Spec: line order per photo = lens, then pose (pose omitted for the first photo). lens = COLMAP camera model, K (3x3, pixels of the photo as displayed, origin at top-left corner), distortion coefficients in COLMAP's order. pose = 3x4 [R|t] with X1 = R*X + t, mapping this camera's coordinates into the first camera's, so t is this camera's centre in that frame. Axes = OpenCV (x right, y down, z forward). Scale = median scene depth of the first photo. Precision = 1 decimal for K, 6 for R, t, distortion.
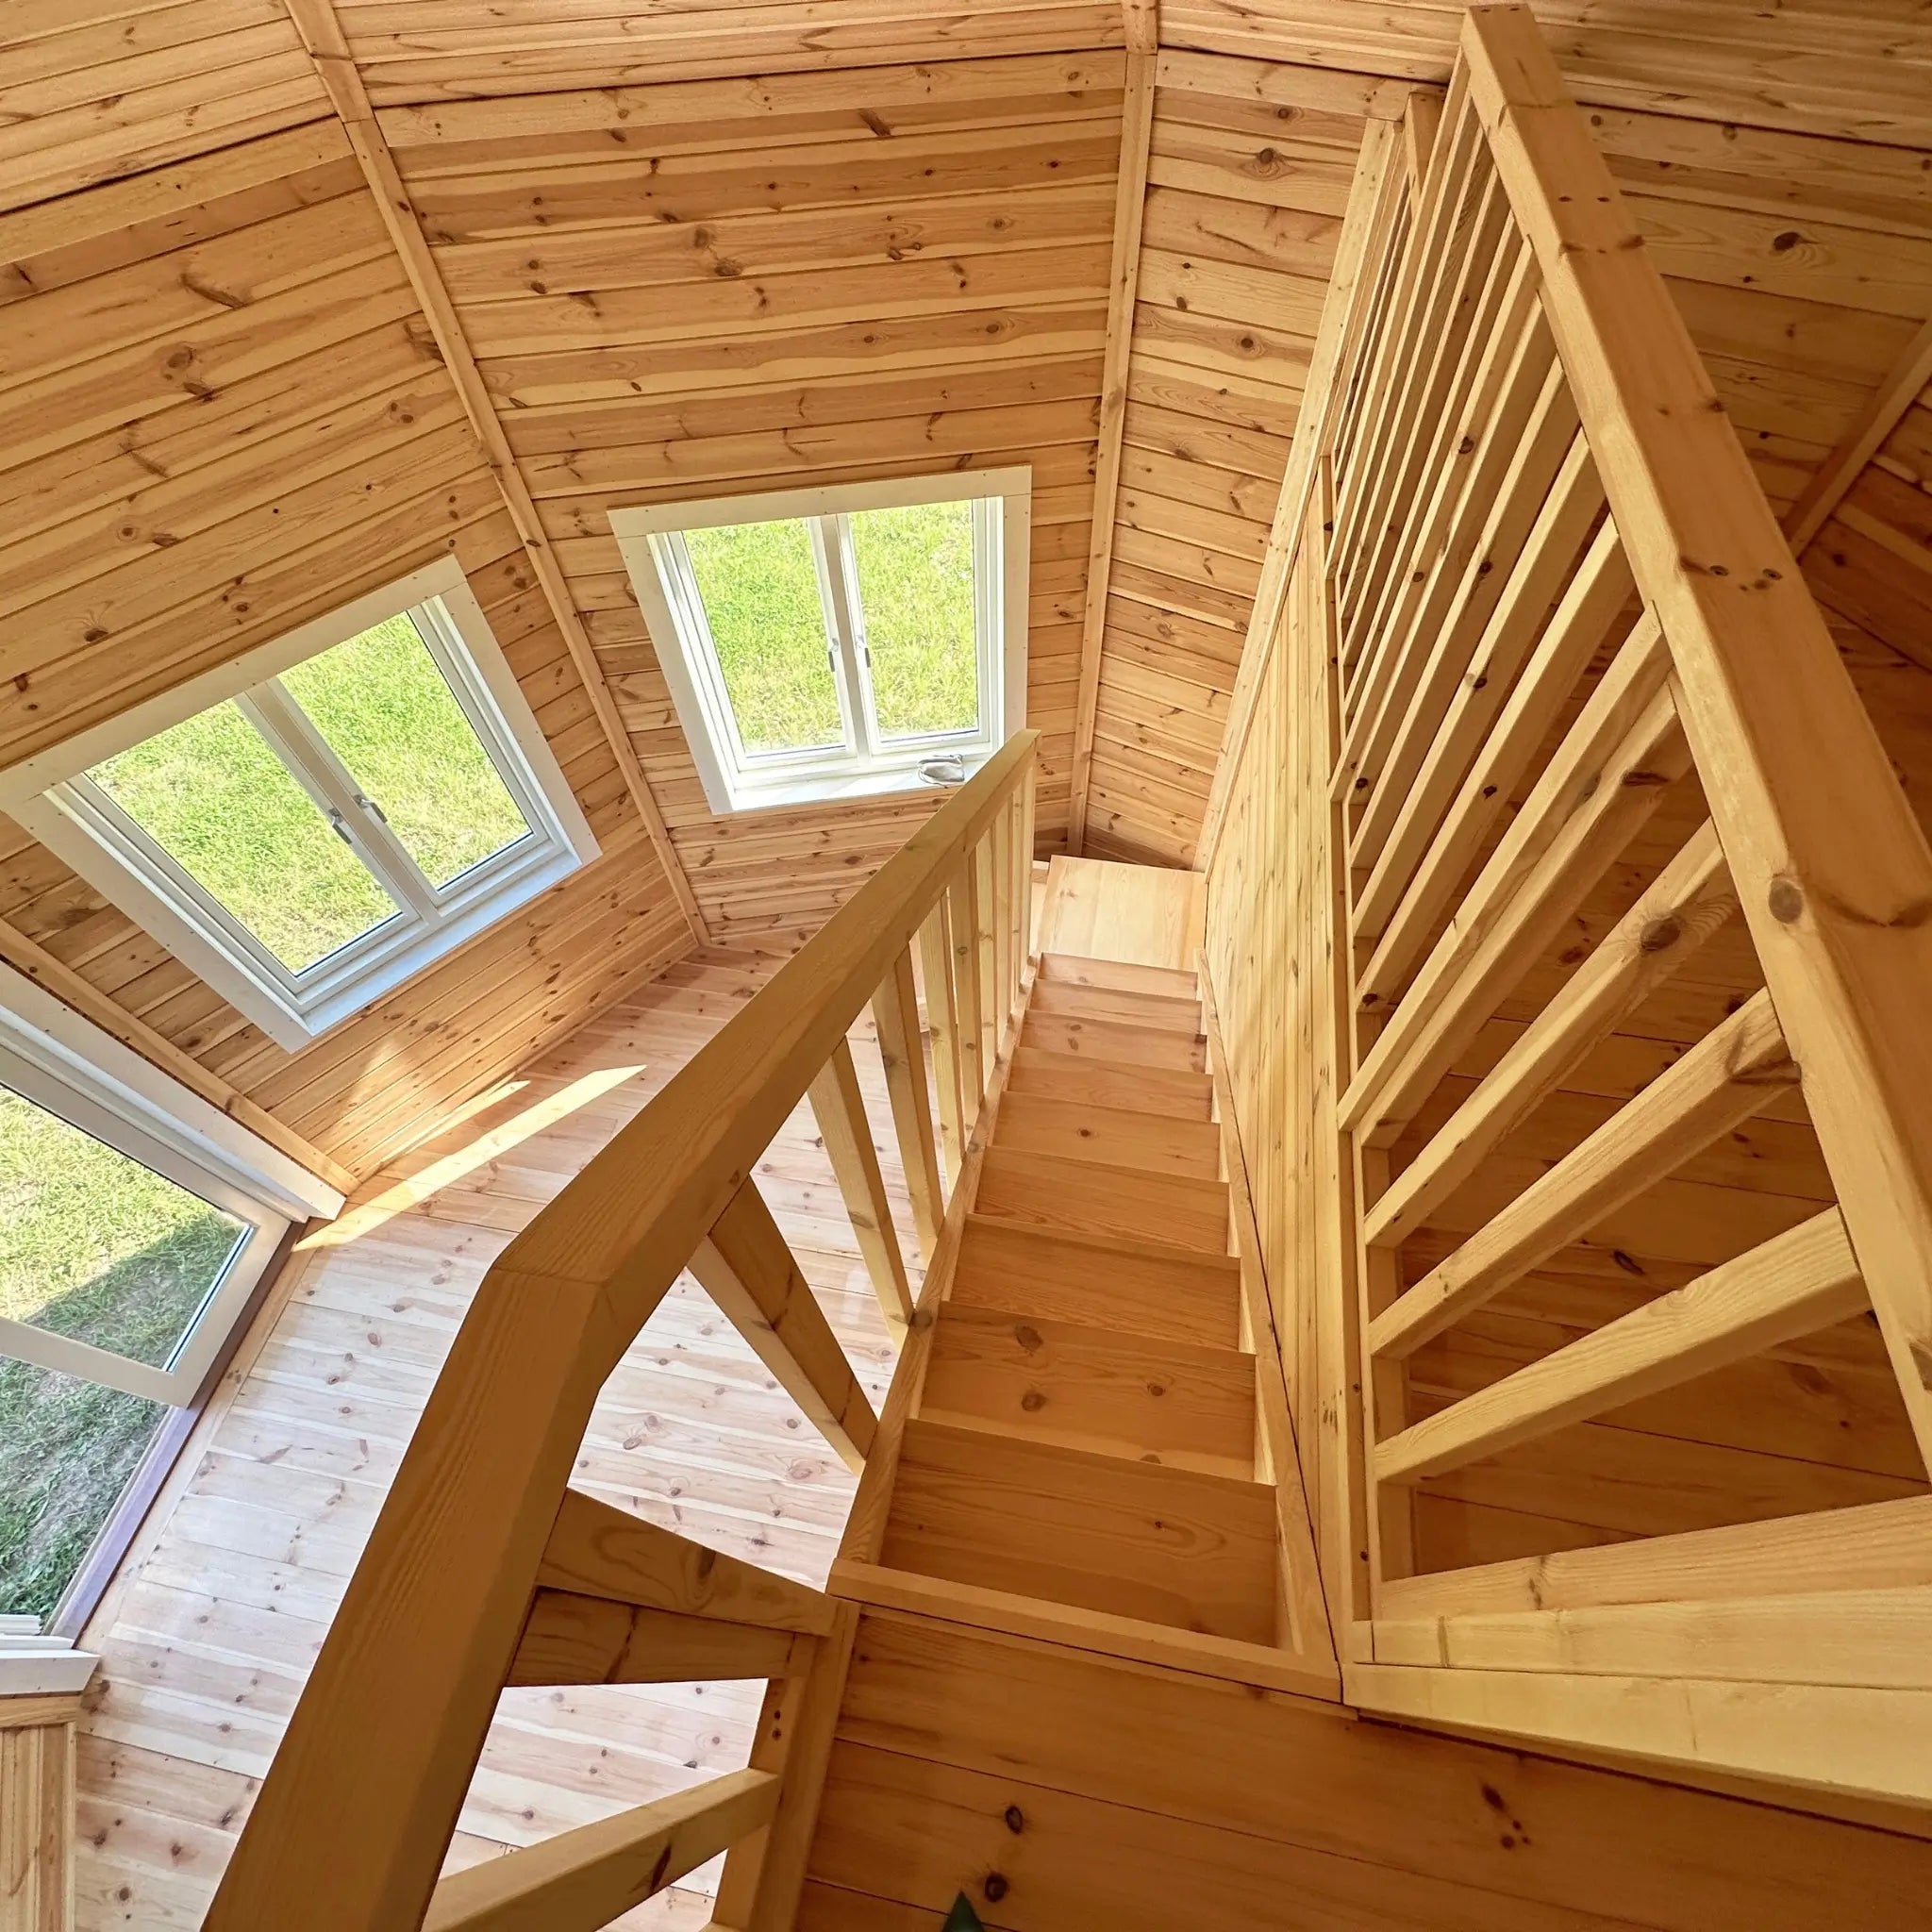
lens RADIAL K [[1024.9, 0, 967.0], [0, 1024.9, 961.1], [0, 0, 1]] dist [-0.003139, 0.000448]
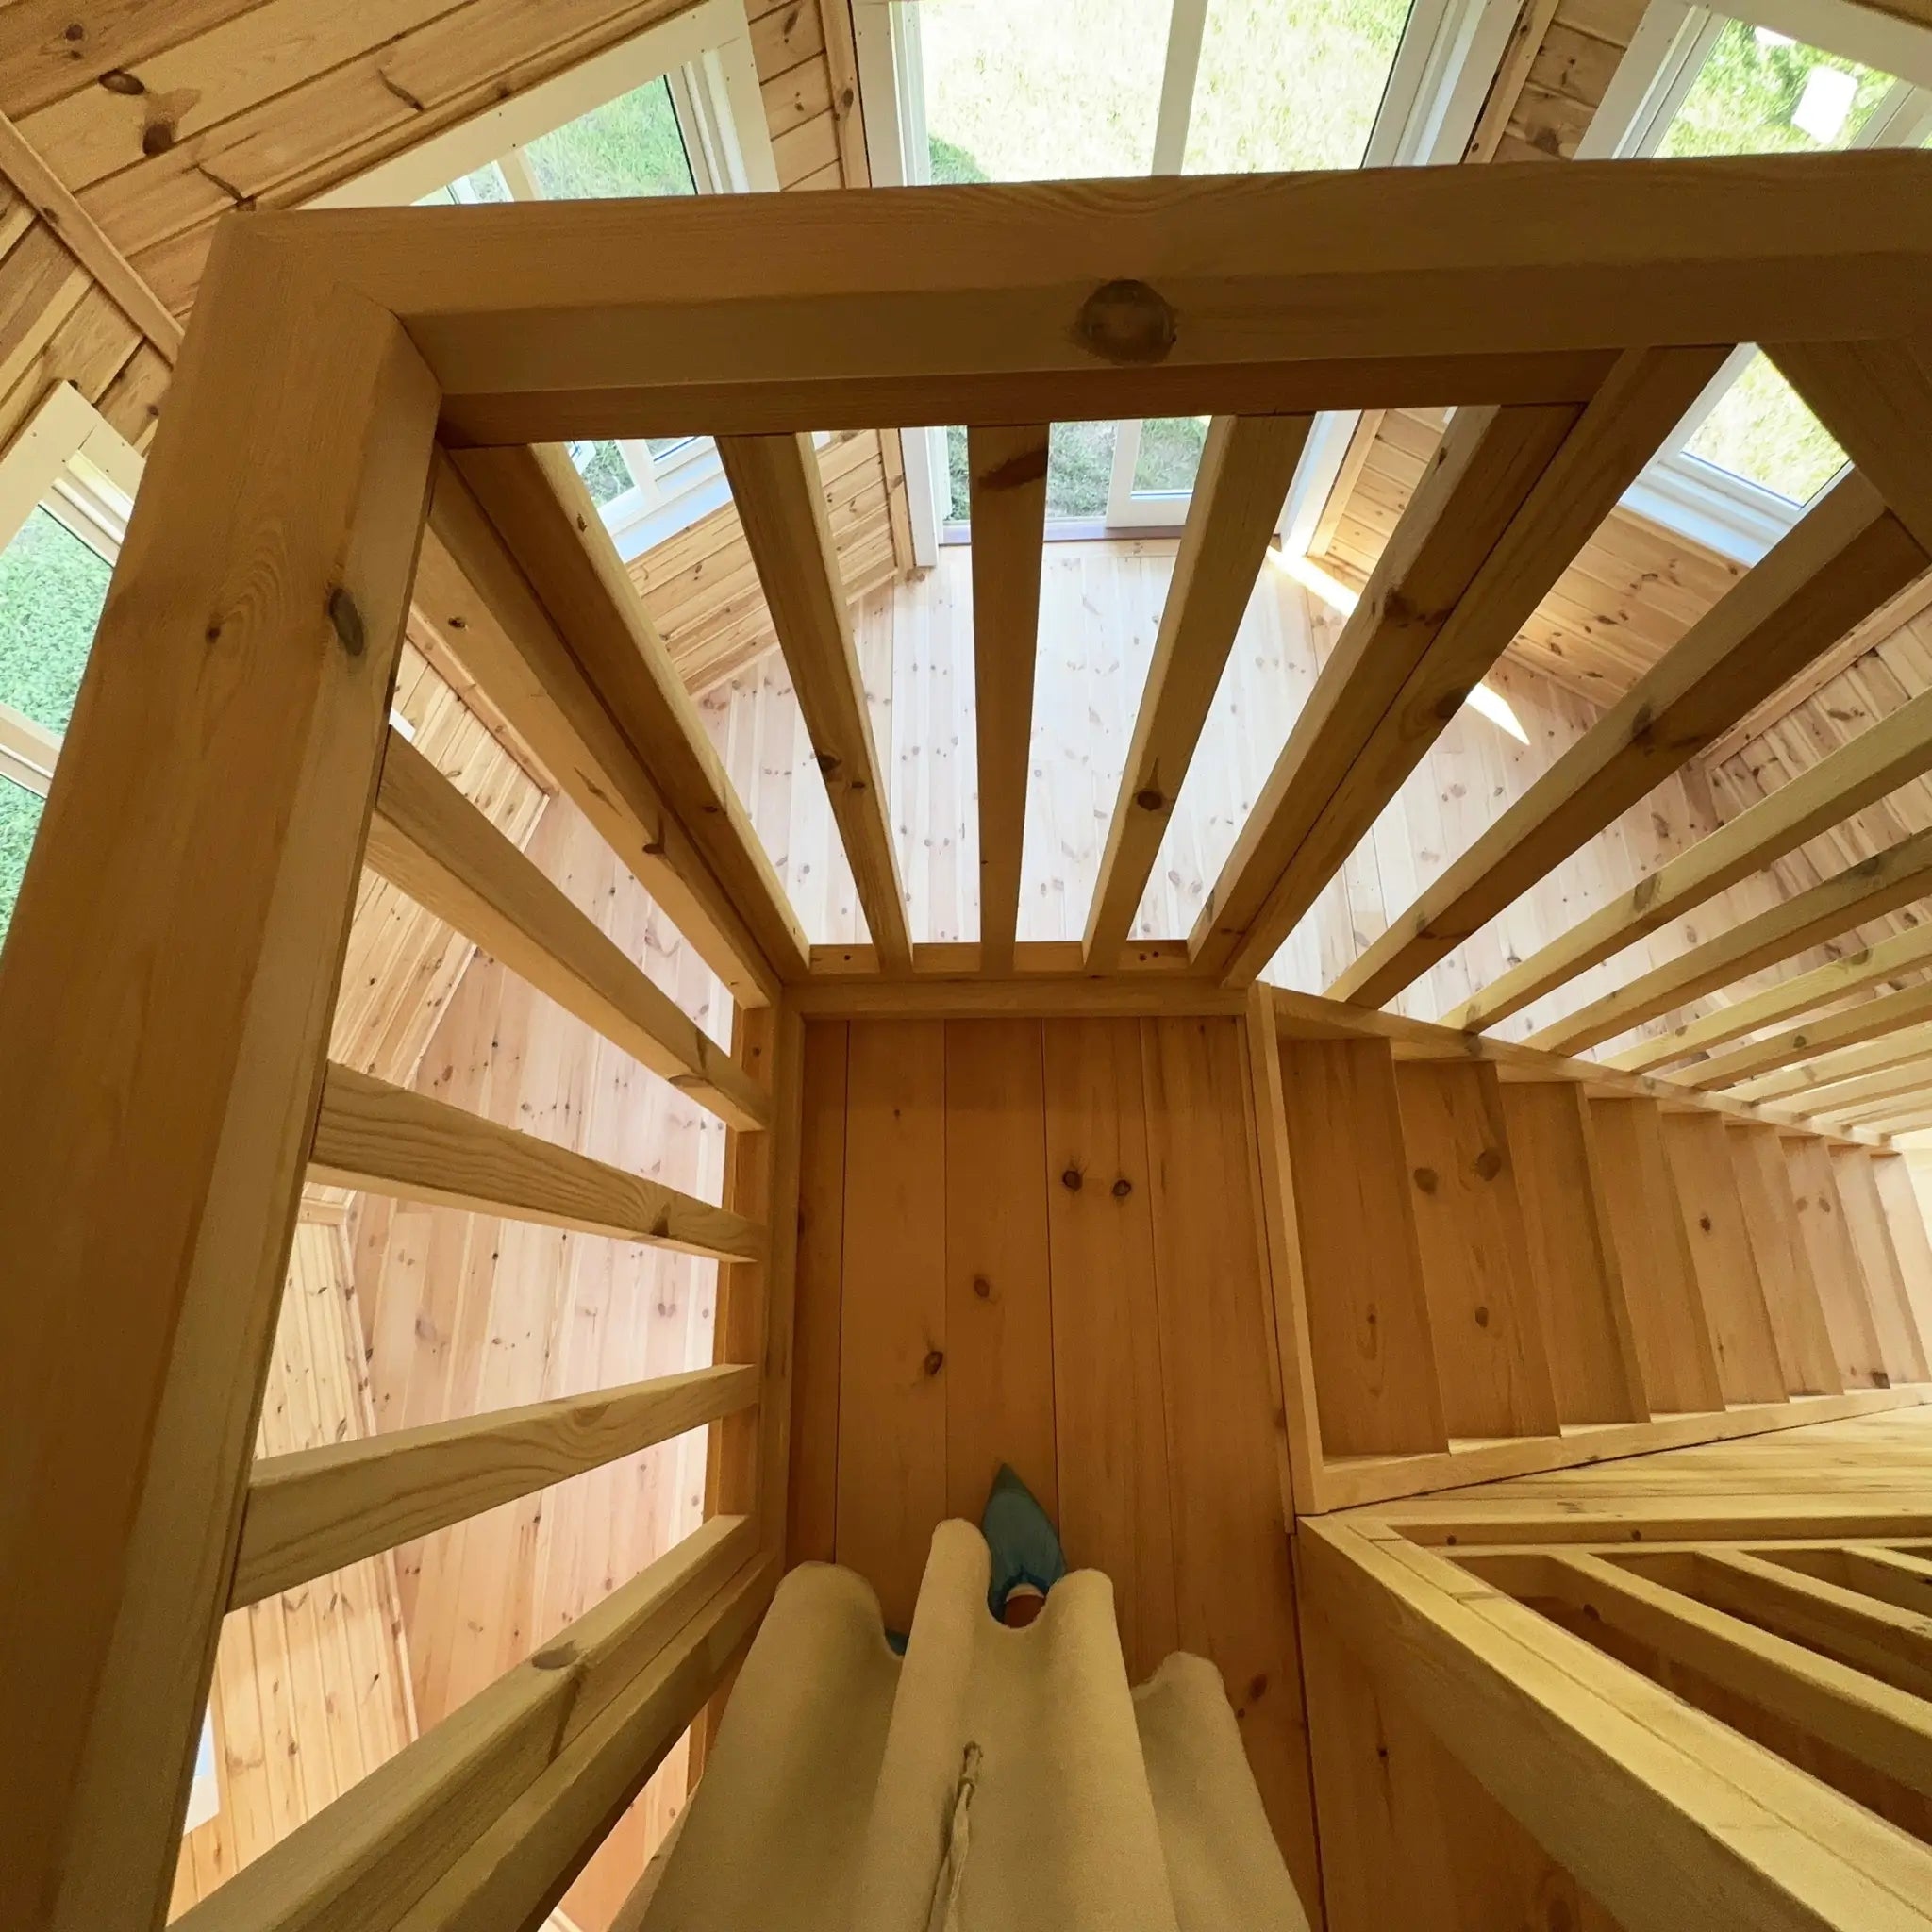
lens RADIAL K [[1046.1, 0, 965.8], [0, 1046.1, 961.4], [0, 0, 1]] dist [-0.002402, -0.000519]
pose [[0.188429, 0.937667, -0.292020, 0.046208], [-0.798910, 0.319284, 0.509705, 0.131540], [0.571171, 0.137255, 0.809274, -0.014009]]
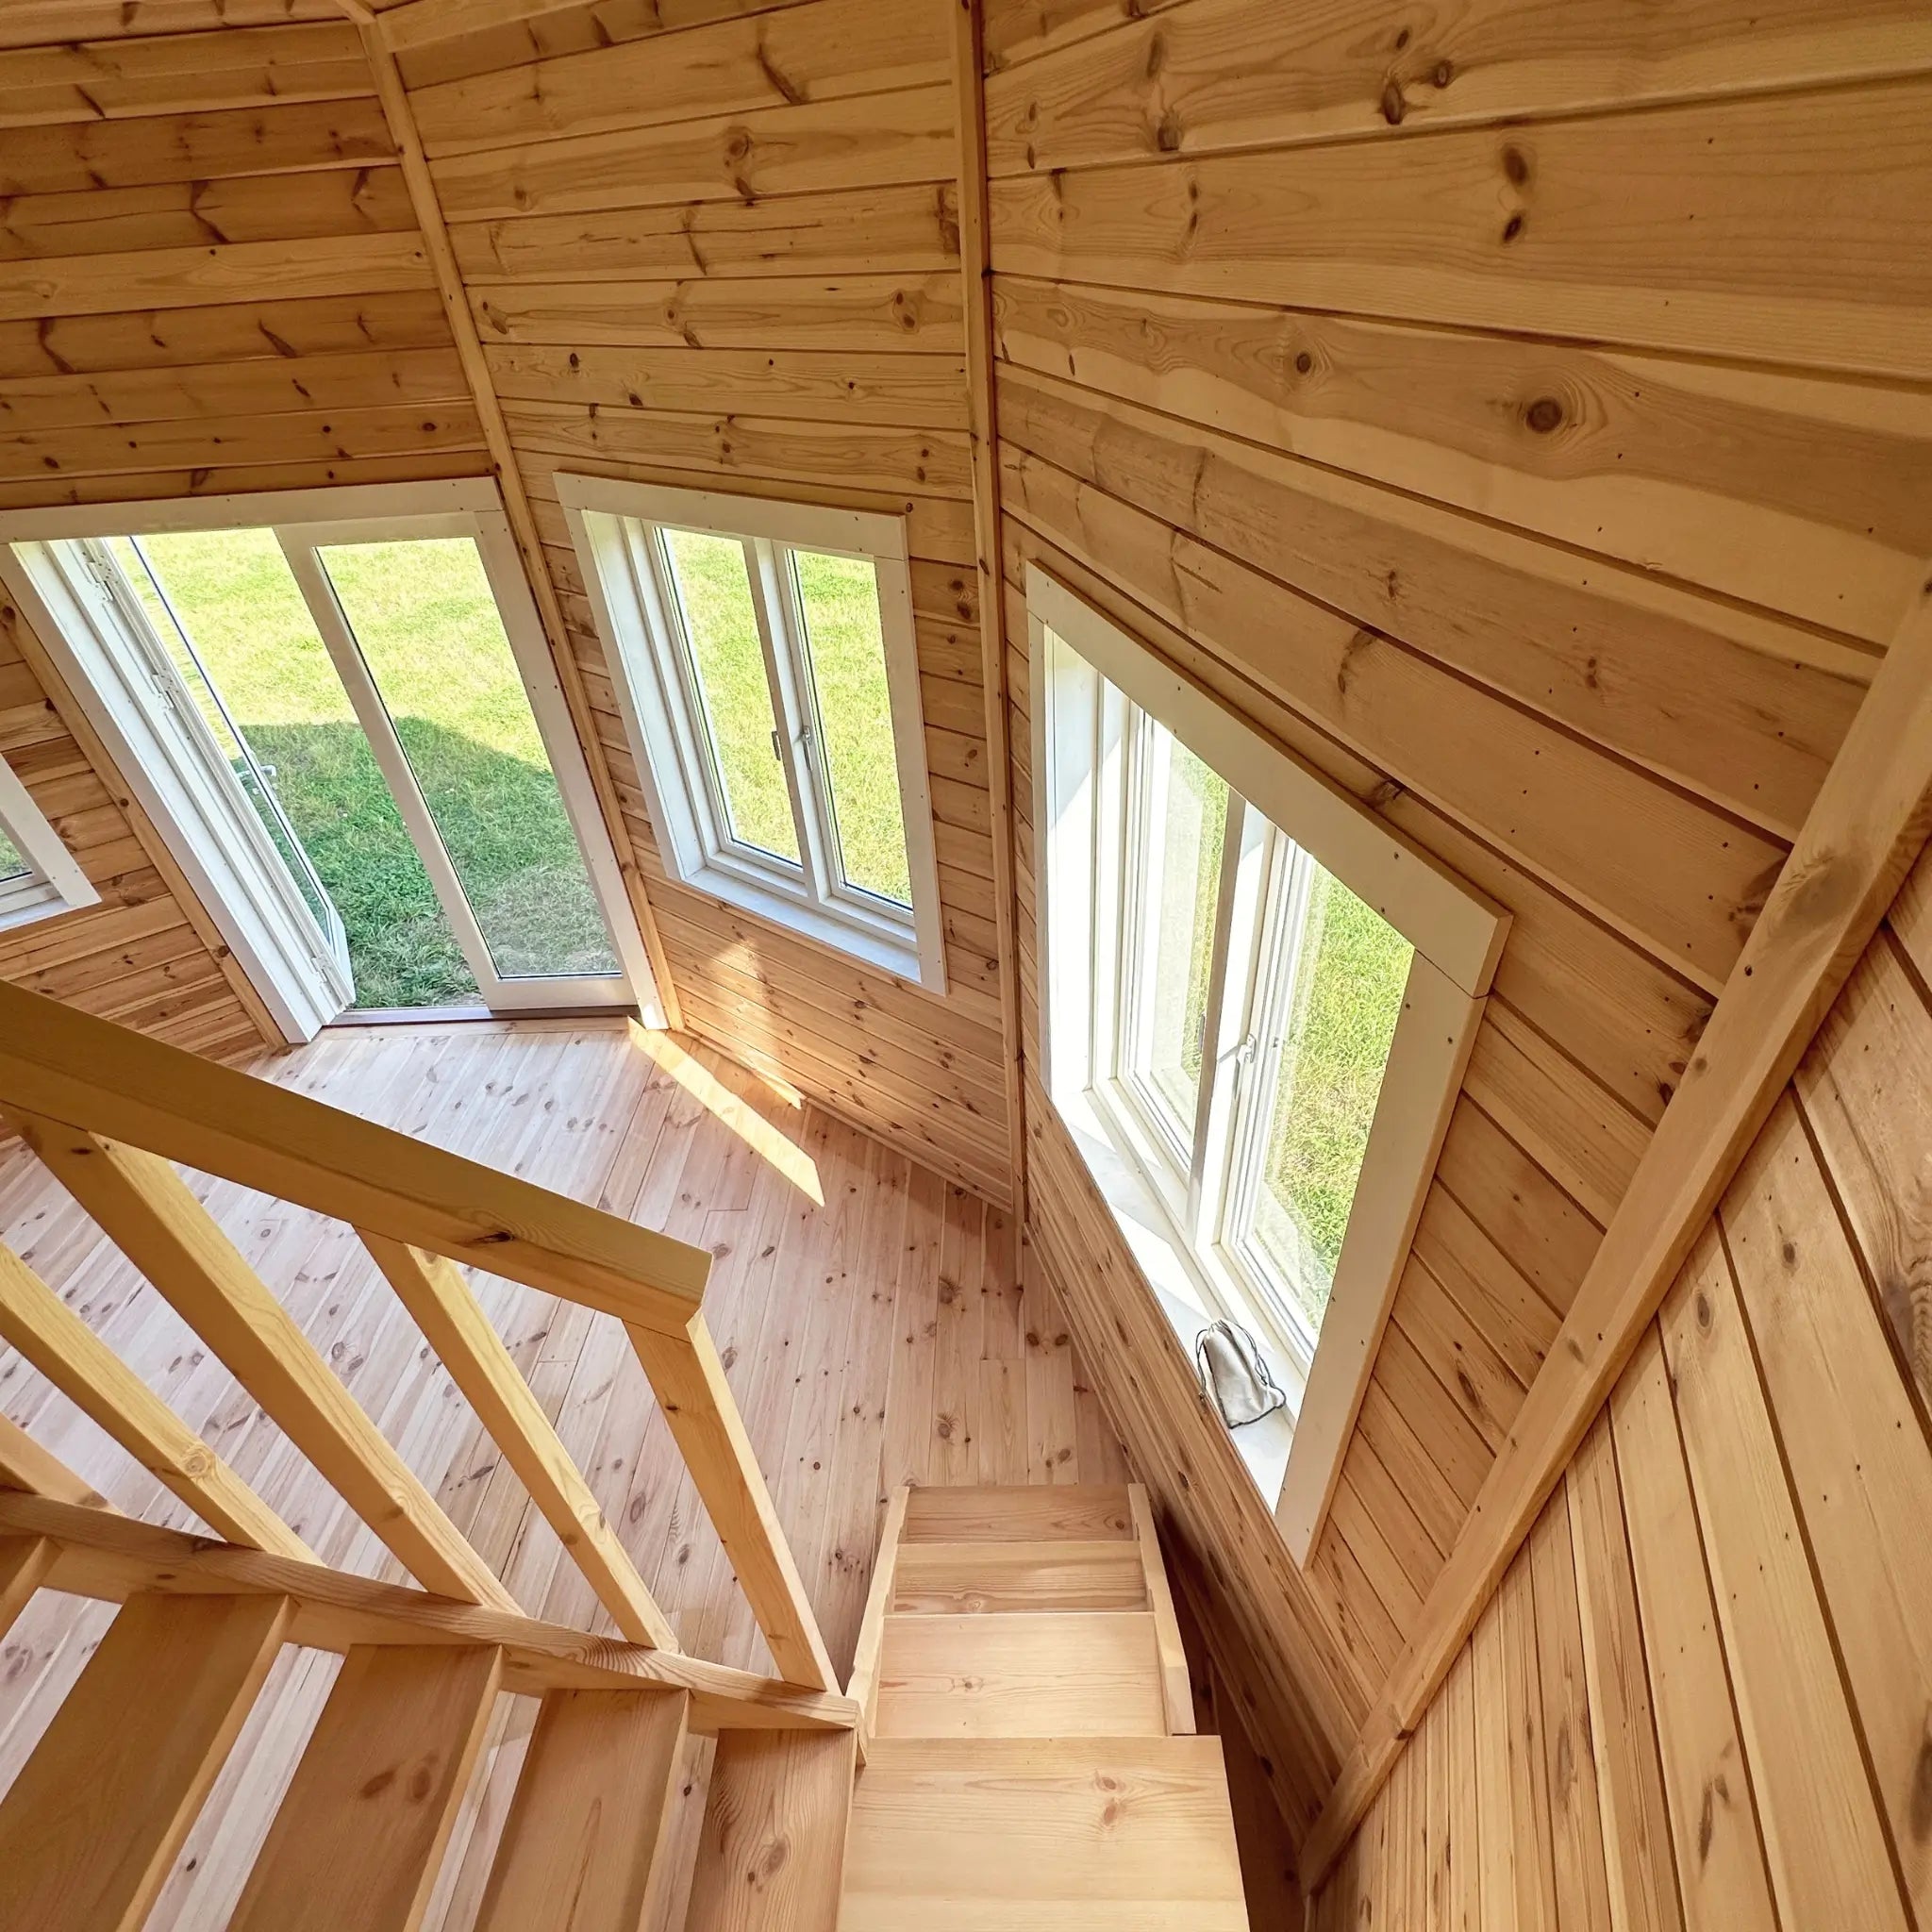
lens RADIAL K [[1024.9, 0, 971.6], [0, 1024.9, 968.1], [0, 0, 1]] dist [-0.003139, 0.000448]
pose [[0.162005, 0.611786, -0.774256, 0.282915], [-0.785028, 0.555309, 0.274524, -0.446415], [0.597901, 0.563338, 0.570232, 0.761607]]
